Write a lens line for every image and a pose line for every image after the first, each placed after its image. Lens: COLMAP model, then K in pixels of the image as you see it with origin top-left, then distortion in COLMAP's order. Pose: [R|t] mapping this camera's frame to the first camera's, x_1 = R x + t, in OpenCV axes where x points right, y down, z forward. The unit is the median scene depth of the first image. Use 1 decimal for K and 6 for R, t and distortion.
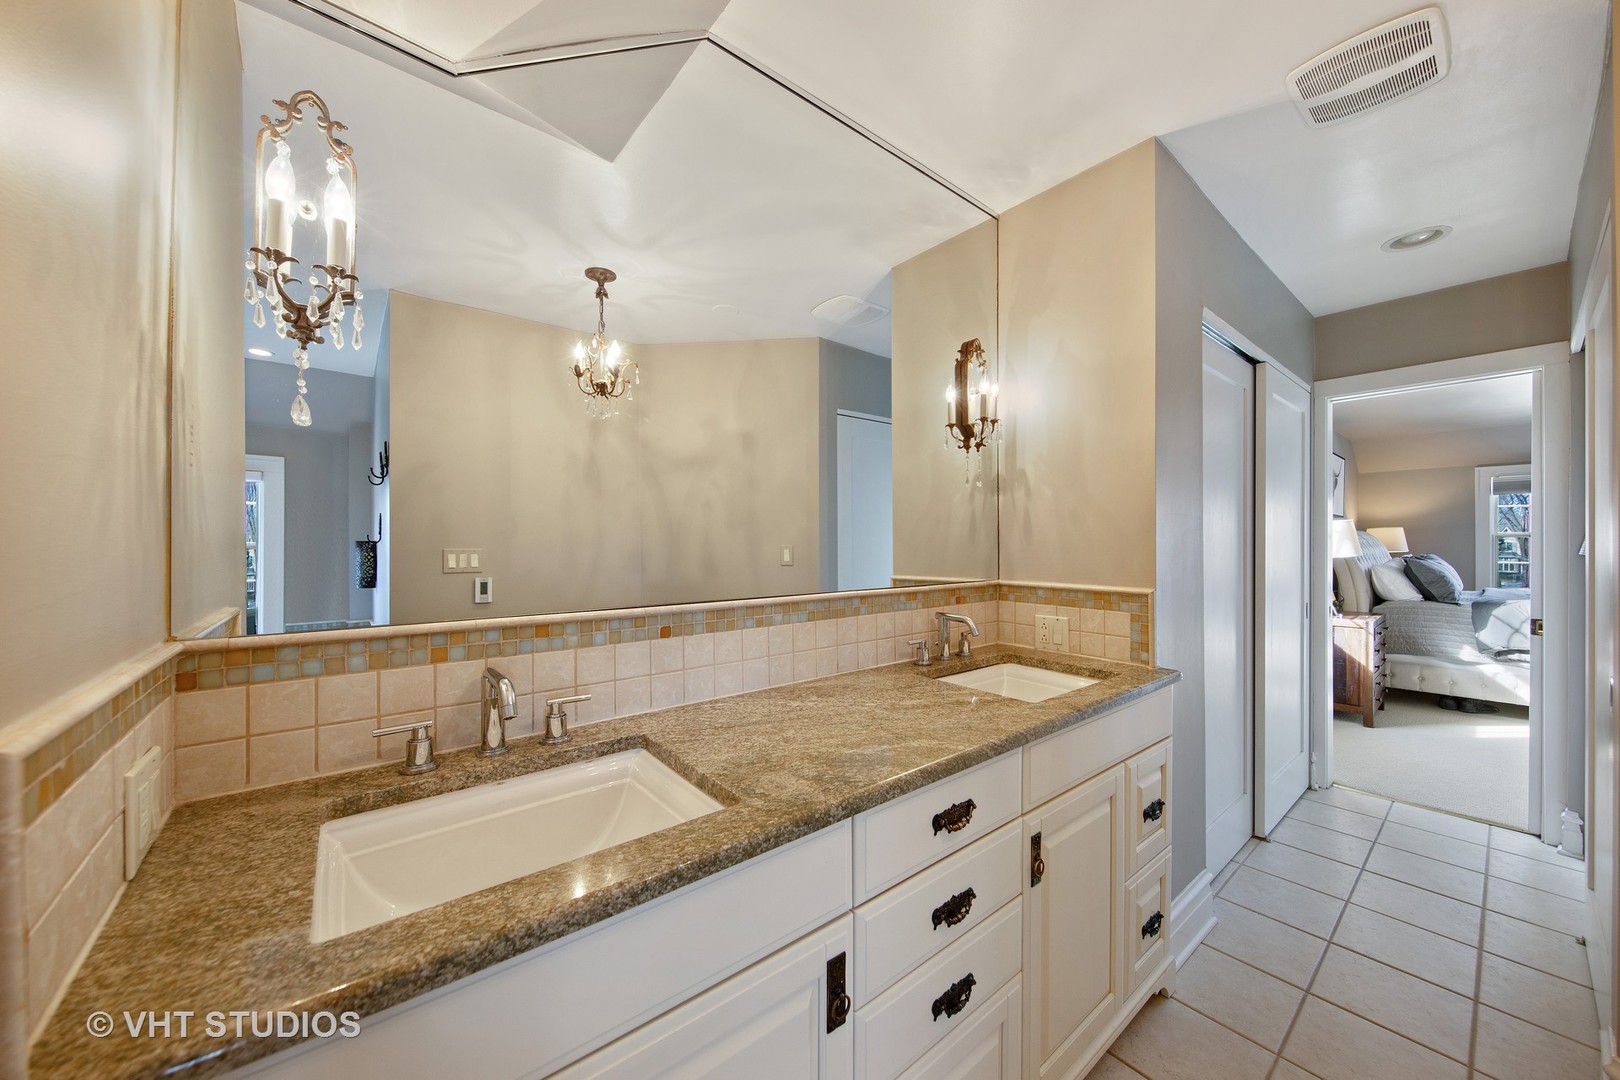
lens RADIAL K [[601.3, 0, 807.5], [0, 601.3, 543.5], [0, 0, 1]] dist [0.000372, -0.000058]
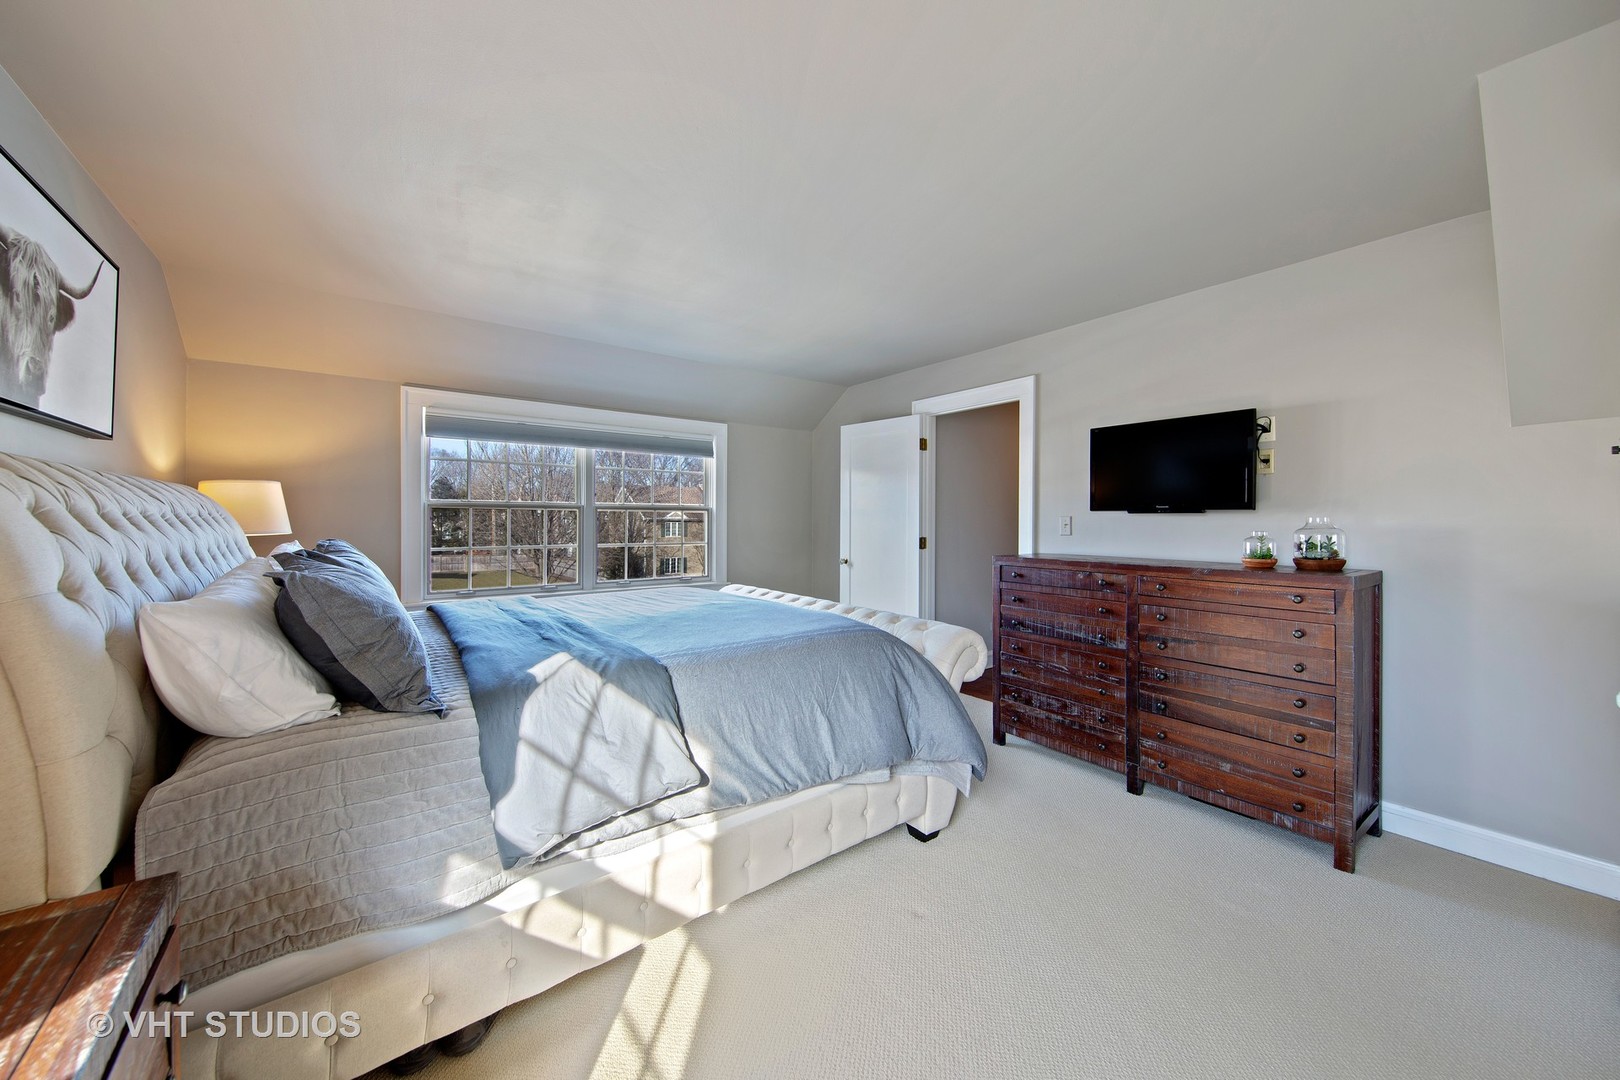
lens RADIAL K [[574.9, 0, 810.6], [0, 574.9, 515.3], [0, 0, 1]] dist [-0.000213, -0.000030]
pose [[0.052510, 0.002592, 0.998617, 0.734172], [-0.004692, 0.999986, -0.002349, -0.001901], [-0.998609, -0.004562, 0.052521, 0.733305]]
